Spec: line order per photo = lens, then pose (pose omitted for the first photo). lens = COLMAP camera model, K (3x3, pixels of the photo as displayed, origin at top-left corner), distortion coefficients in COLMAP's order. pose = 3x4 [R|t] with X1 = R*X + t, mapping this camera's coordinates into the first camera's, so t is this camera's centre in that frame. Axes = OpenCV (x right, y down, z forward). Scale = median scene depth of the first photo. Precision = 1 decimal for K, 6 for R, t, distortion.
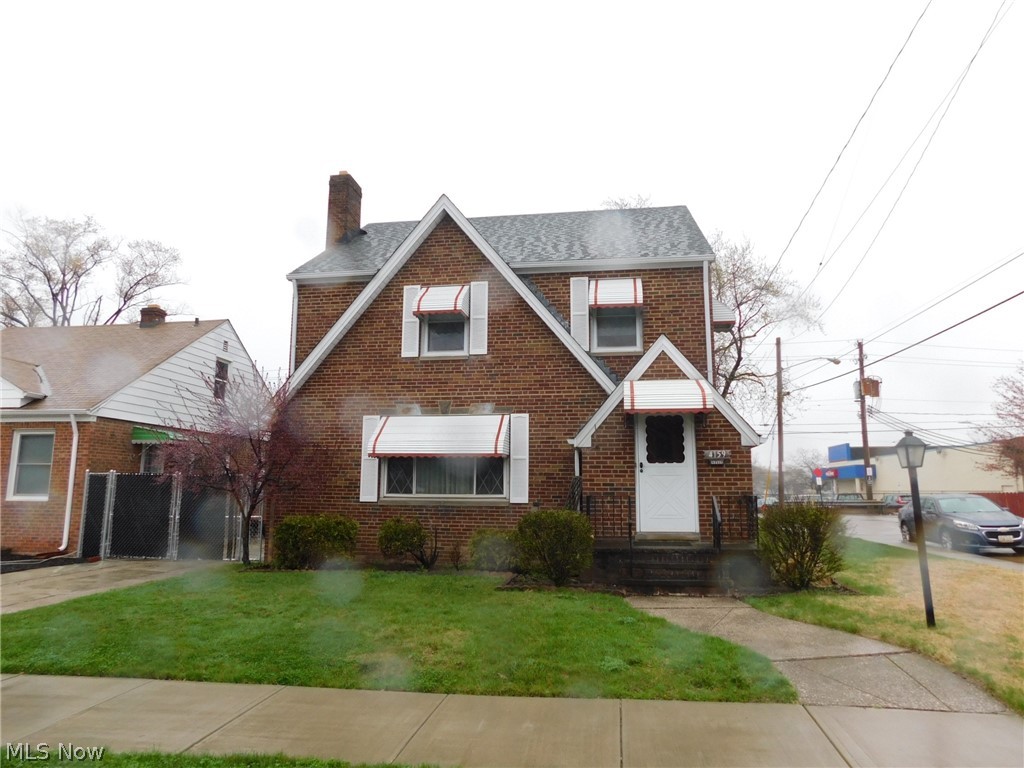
lens RADIAL K [[665.9, 0, 511.0], [0, 665.9, 380.4], [0, 0, 1]] dist [-0.064402, 0.040717]
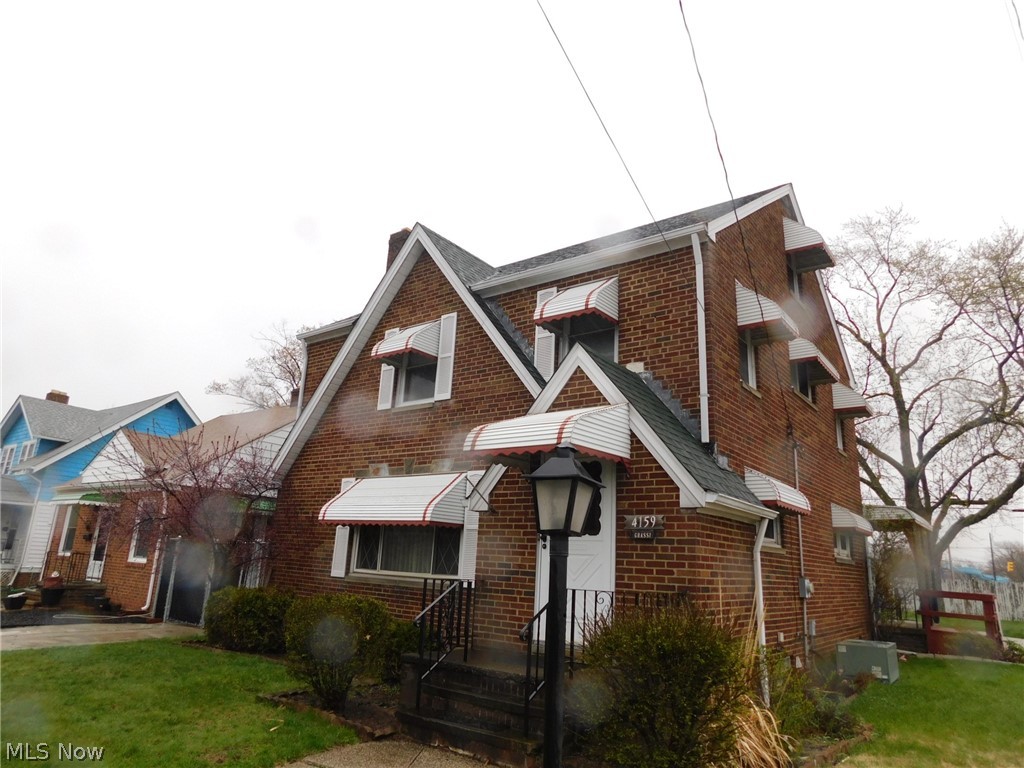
lens RADIAL K [[665.9, 0, 513.7], [0, 665.9, 382.9], [0, 0, 1]] dist [-0.064402, 0.040717]
pose [[0.880064, -0.090182, -0.466213, 0.423600], [0.034667, 0.991383, -0.126328, 0.048024], [0.473588, 0.095014, 0.875607, 0.327838]]
